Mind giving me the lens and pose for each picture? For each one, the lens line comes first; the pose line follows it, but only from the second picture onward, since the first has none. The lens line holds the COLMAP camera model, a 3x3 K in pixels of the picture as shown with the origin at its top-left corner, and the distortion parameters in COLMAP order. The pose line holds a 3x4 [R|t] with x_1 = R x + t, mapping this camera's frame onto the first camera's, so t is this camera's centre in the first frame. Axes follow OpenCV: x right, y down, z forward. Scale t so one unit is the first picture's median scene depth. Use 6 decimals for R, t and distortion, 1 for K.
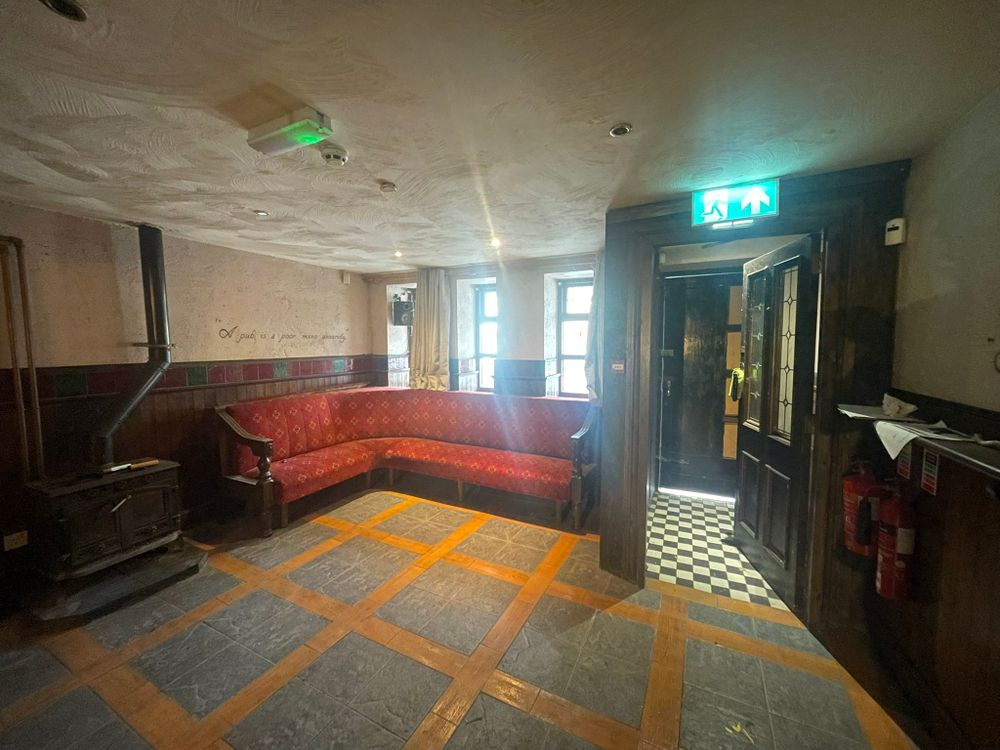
lens RADIAL K [[398.1, 0, 502.2], [0, 398.1, 373.1], [0, 0, 1]] dist [-0.005203, 0.000708]
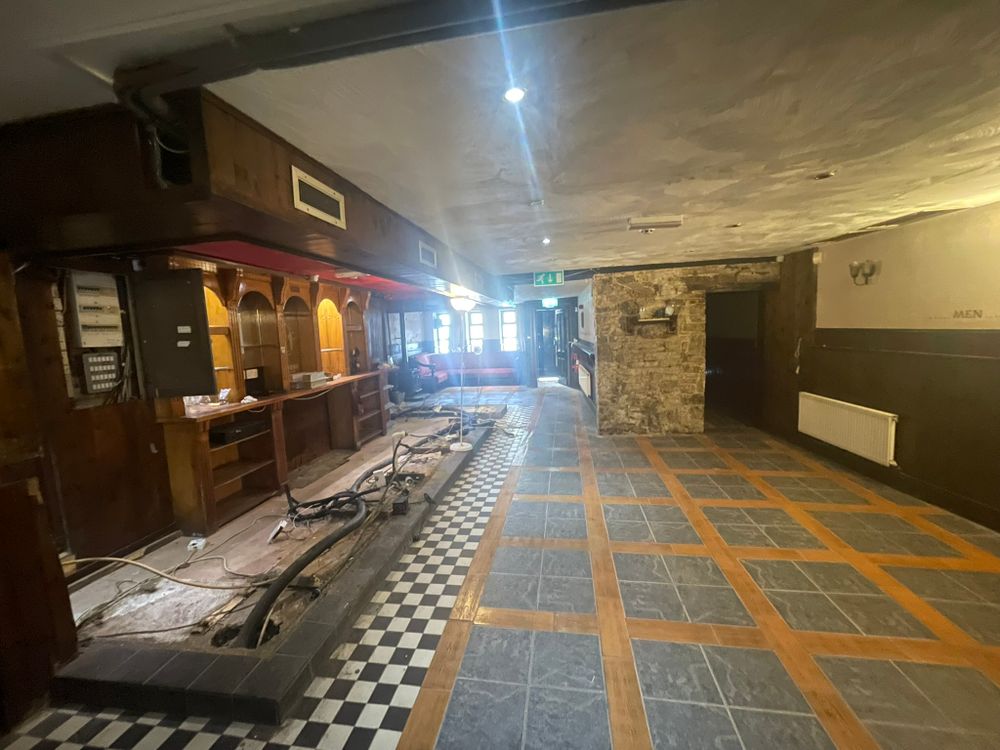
lens RADIAL K [[398.1, 0, 496.9], [0, 398.1, 374.3], [0, 0, 1]] dist [-0.005203, 0.000708]
pose [[0.954225, -0.076401, 0.289167, -0.770163], [0.065990, 0.996778, 0.045598, 0.092098], [-0.291719, -0.024429, 0.956192, -1.760771]]
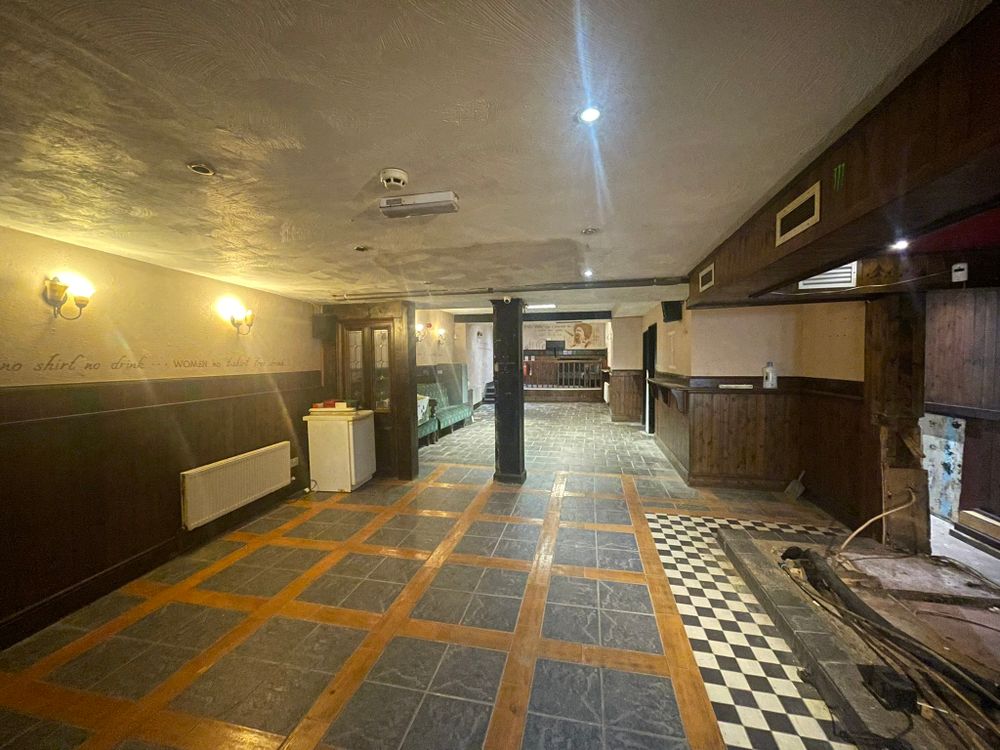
lens RADIAL K [[398.1, 0, 501.8], [0, 398.1, 376.0], [0, 0, 1]] dist [-0.005203, 0.000708]
pose [[-0.968238, 0.009220, -0.249859, -0.302416], [-0.018026, 0.994145, 0.106536, 0.032762], [0.249378, 0.107656, -0.962404, -0.777883]]
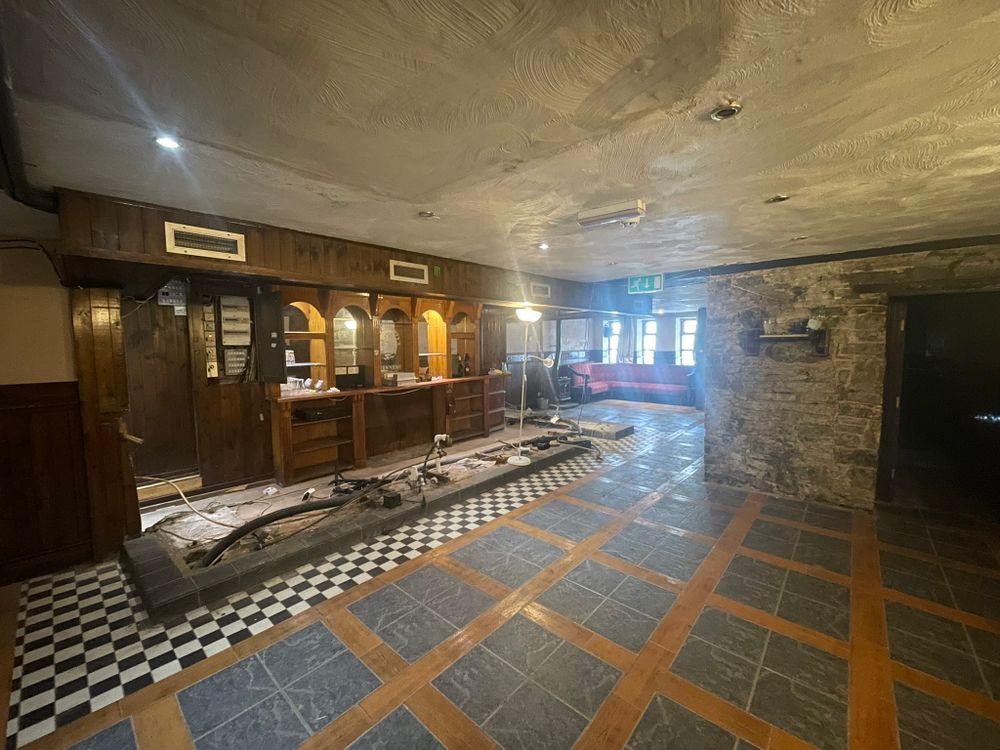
lens RADIAL K [[398.1, 0, 498.7], [0, 398.1, 373.3], [0, 0, 1]] dist [-0.005203, 0.000708]
pose [[0.966939, 0.008653, -0.254861, -0.332933], [-0.006030, 0.999920, 0.011074, 0.088932], [0.254937, -0.009171, 0.966914, -1.734326]]
